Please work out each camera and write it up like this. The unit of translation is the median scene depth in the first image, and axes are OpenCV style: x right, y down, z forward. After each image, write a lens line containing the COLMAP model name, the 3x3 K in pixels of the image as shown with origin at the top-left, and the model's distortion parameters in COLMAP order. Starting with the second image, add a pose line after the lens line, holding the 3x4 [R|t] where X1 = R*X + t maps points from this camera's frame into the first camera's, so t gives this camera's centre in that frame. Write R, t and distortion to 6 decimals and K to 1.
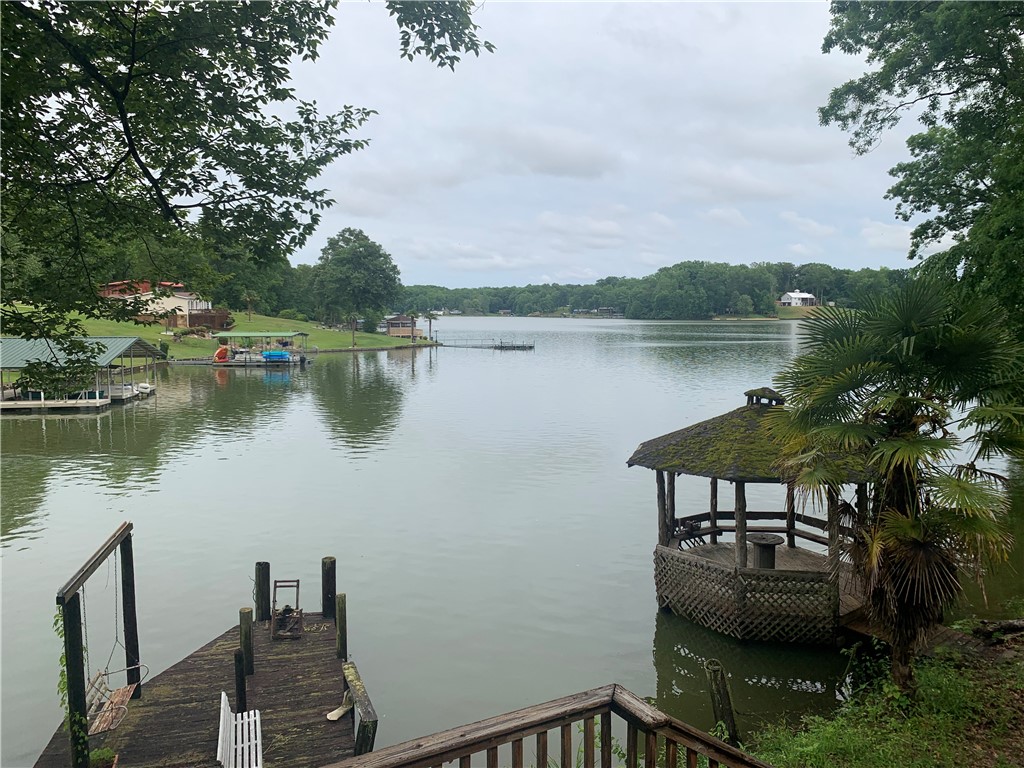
lens RADIAL K [[769.0, 0, 516.7], [0, 769.0, 379.5], [0, 0, 1]] dist [0.007668, -0.009788]
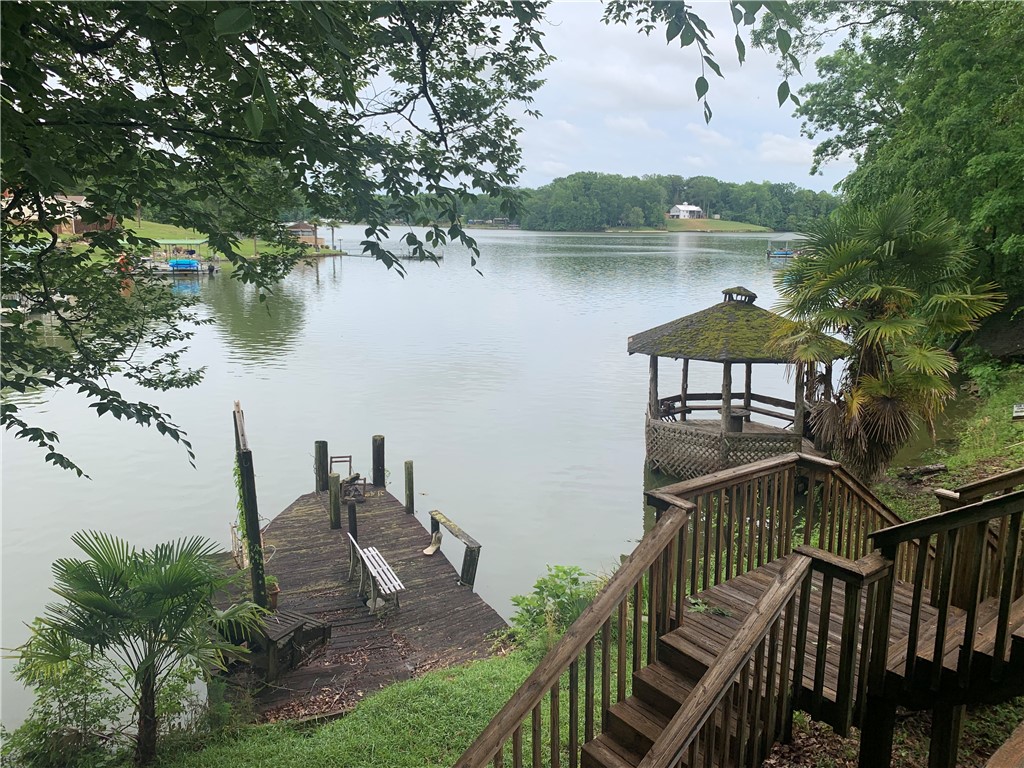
lens RADIAL K [[763.7, 0, 515.1], [0, 763.7, 380.7], [0, 0, 1]] dist [0.038688, -0.067682]
pose [[0.990433, -0.017564, 0.136872, -0.057591], [0.001527, 0.993201, 0.116400, 0.005166], [-0.137985, -0.115077, 0.983726, -0.041557]]
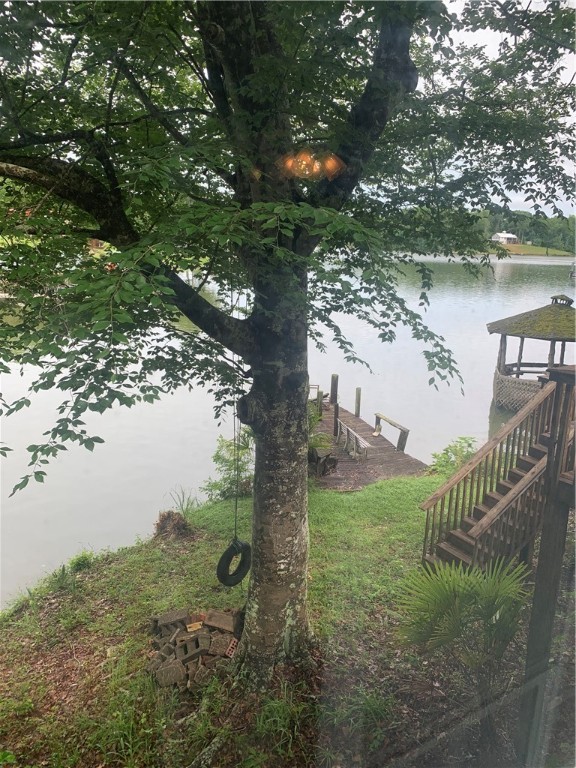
lens RADIAL K [[586.1, 0, 288.0], [0, 586.1, 384.0], [0, 0, 1]] dist [0.004051, -0.001271]
pose [[0.999067, 0.037817, 0.020879, -0.116689], [-0.040588, 0.987230, 0.154041, 0.010053], [-0.014787, -0.154745, 0.987844, -0.140261]]
